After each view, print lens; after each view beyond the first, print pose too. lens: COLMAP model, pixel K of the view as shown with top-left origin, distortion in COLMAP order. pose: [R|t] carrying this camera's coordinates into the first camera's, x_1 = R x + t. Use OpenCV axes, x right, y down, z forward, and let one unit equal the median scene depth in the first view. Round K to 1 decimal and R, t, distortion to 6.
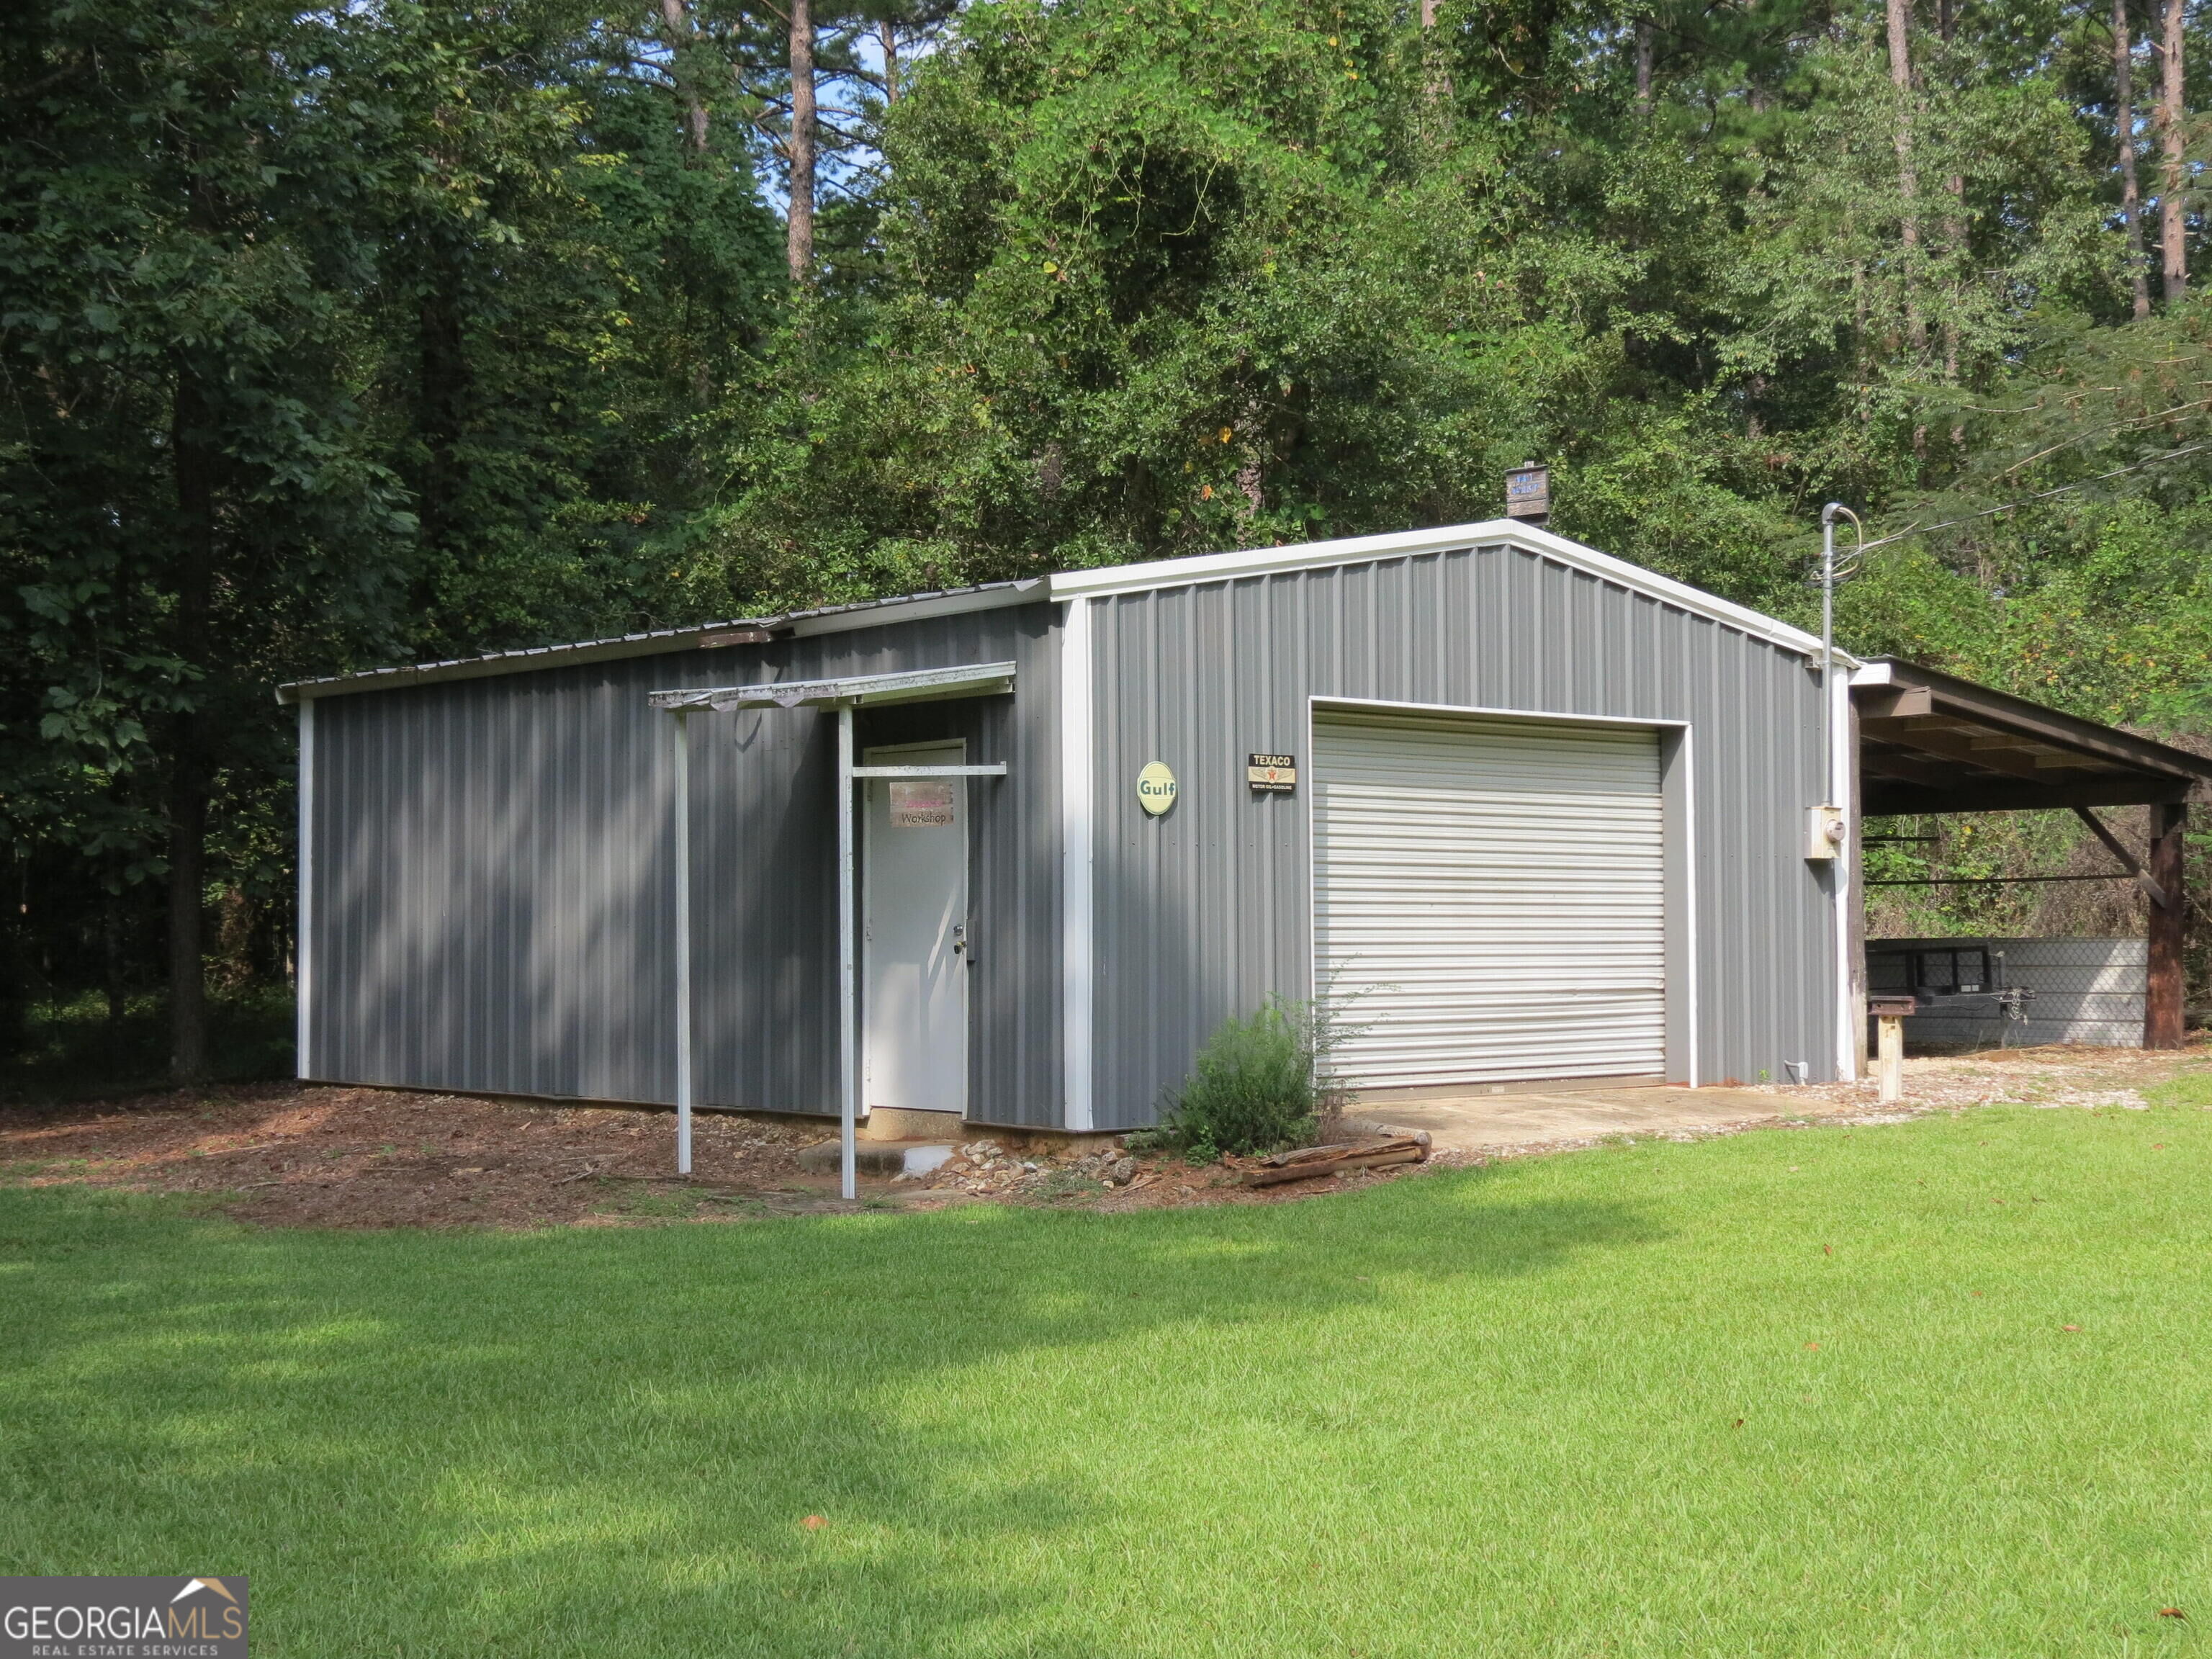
lens RADIAL K [[3163.7, 0, 1108.5], [0, 3163.7, 830.4], [0, 0, 1]] dist [-0.045202, 0.000000]
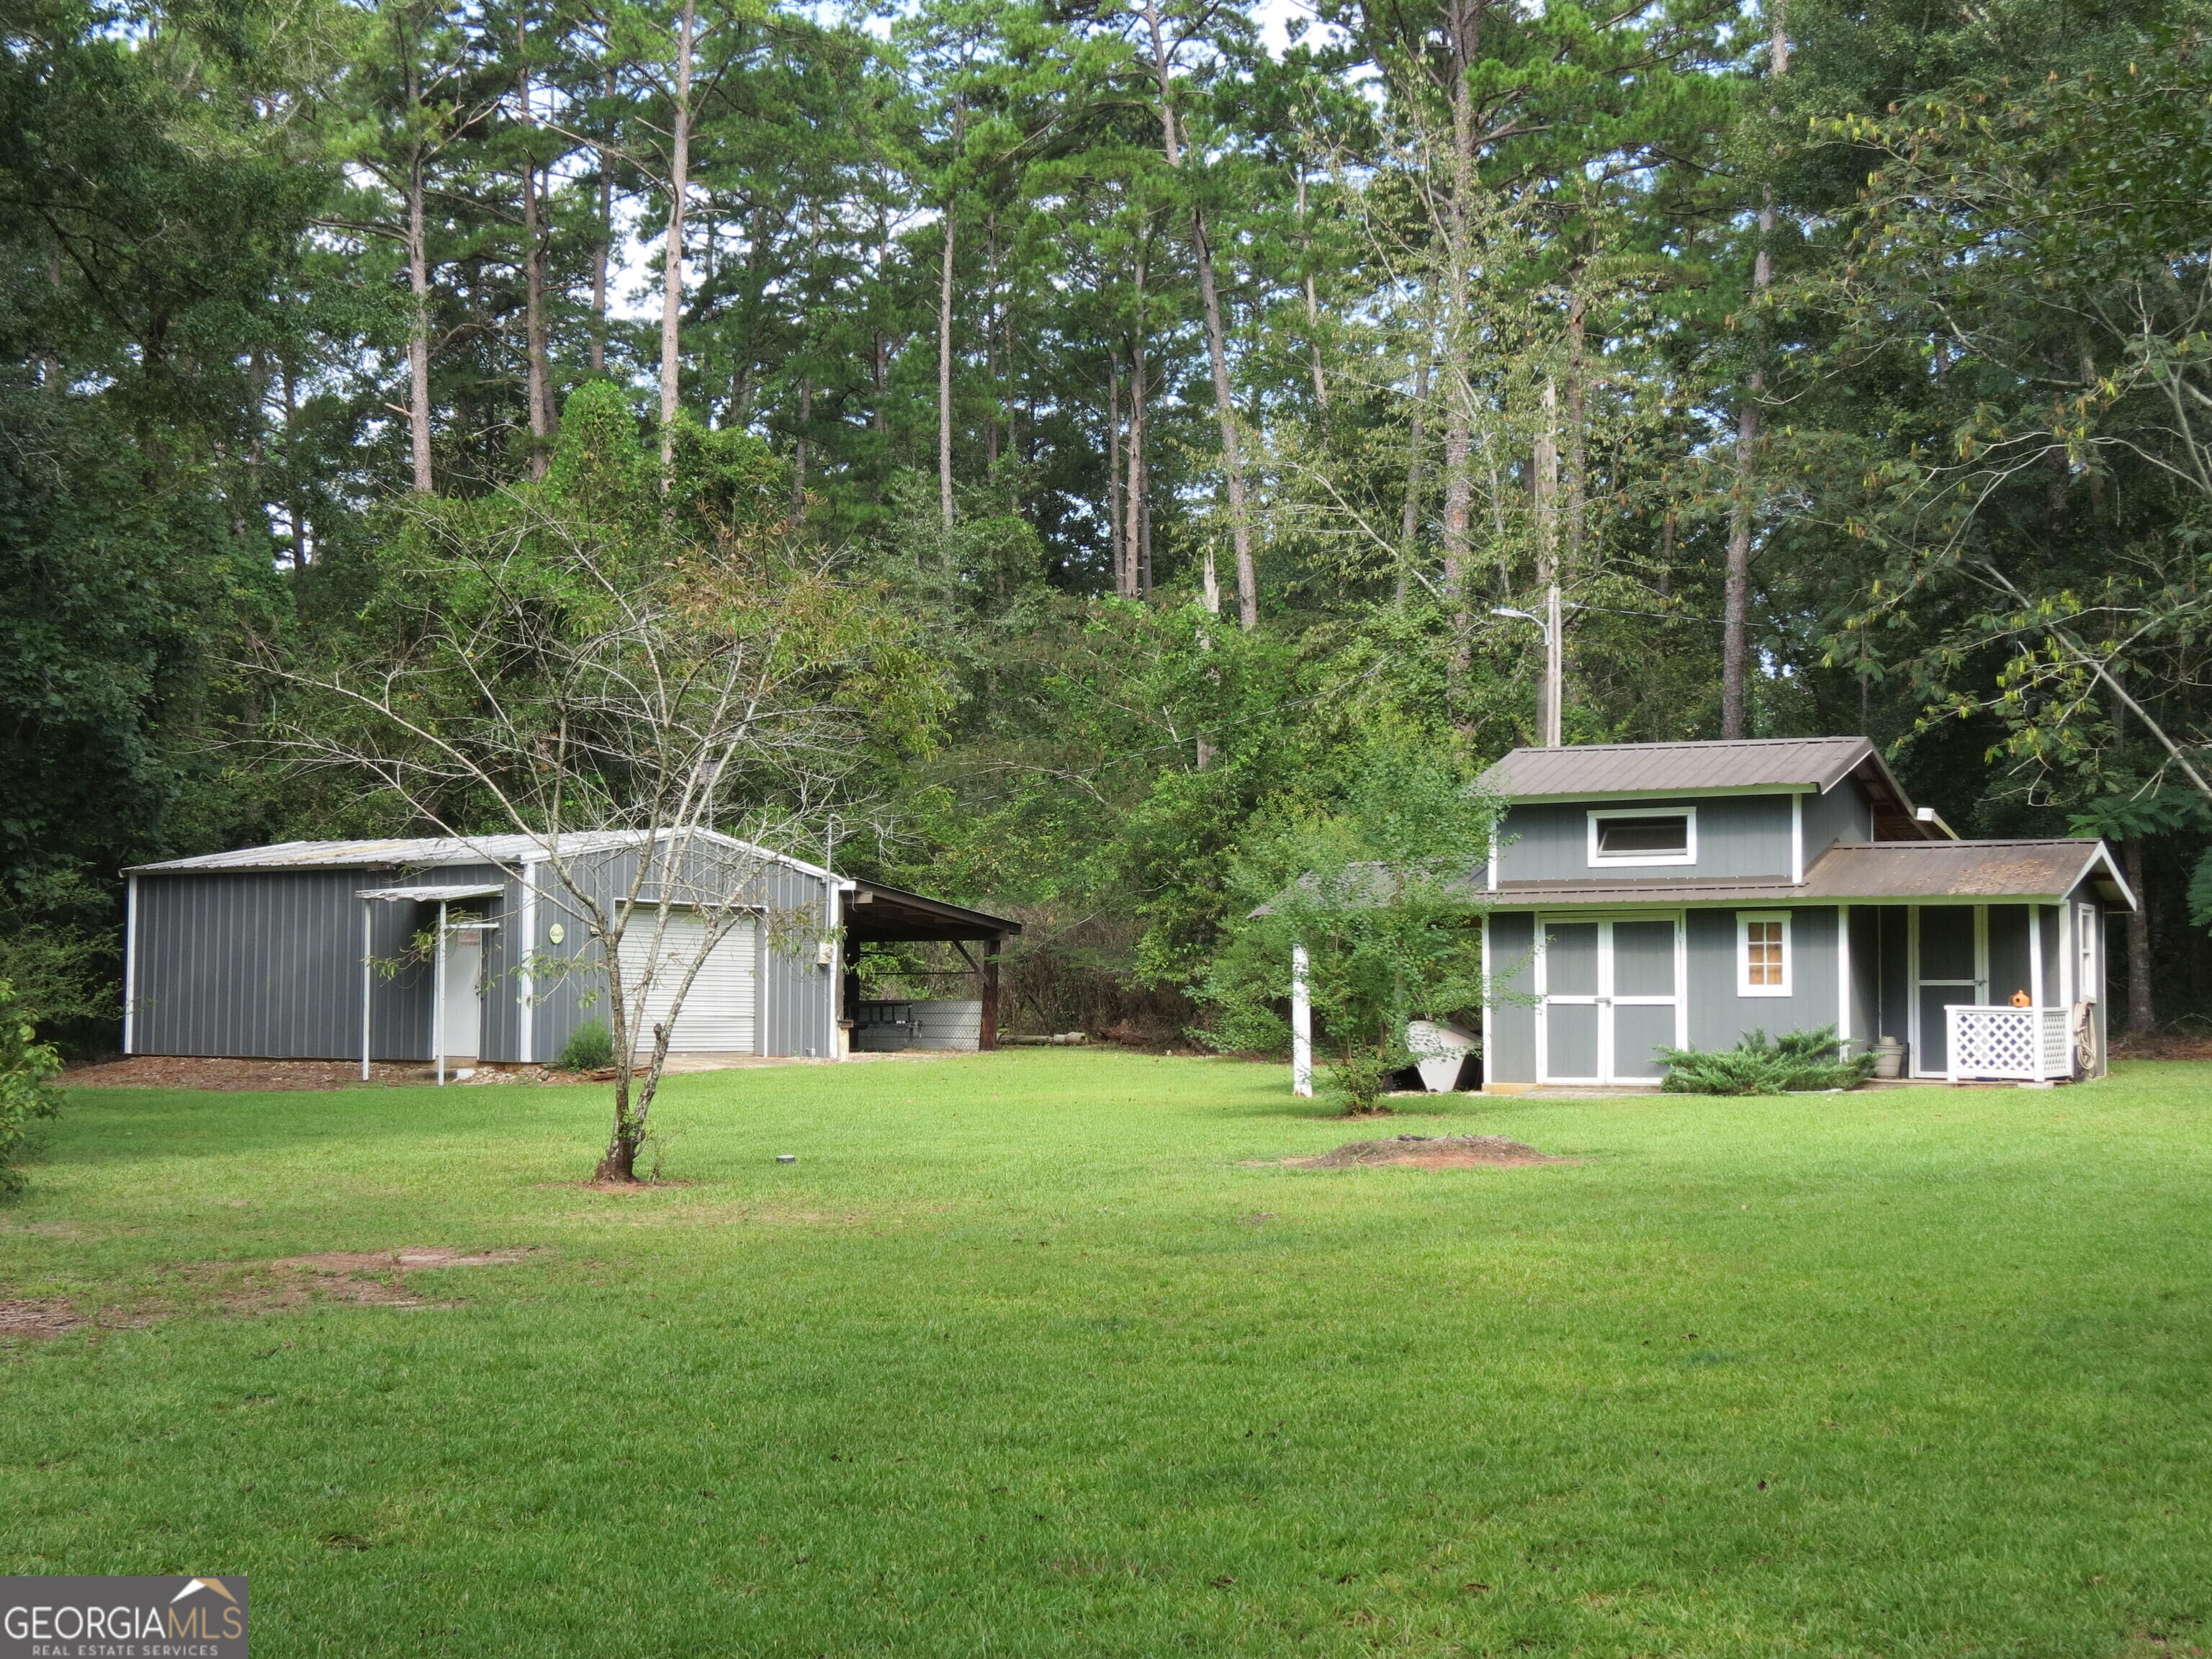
lens RADIAL K [[2988.2, 0, 1105.2], [0, 2988.2, 831.6], [0, 0, 1]] dist [-0.065882, 0.000000]
pose [[0.967346, 0.028013, 0.251906, -0.140458], [-0.020942, 0.999309, -0.030706, -0.026082], [-0.252592, 0.024428, 0.967264, -1.248682]]
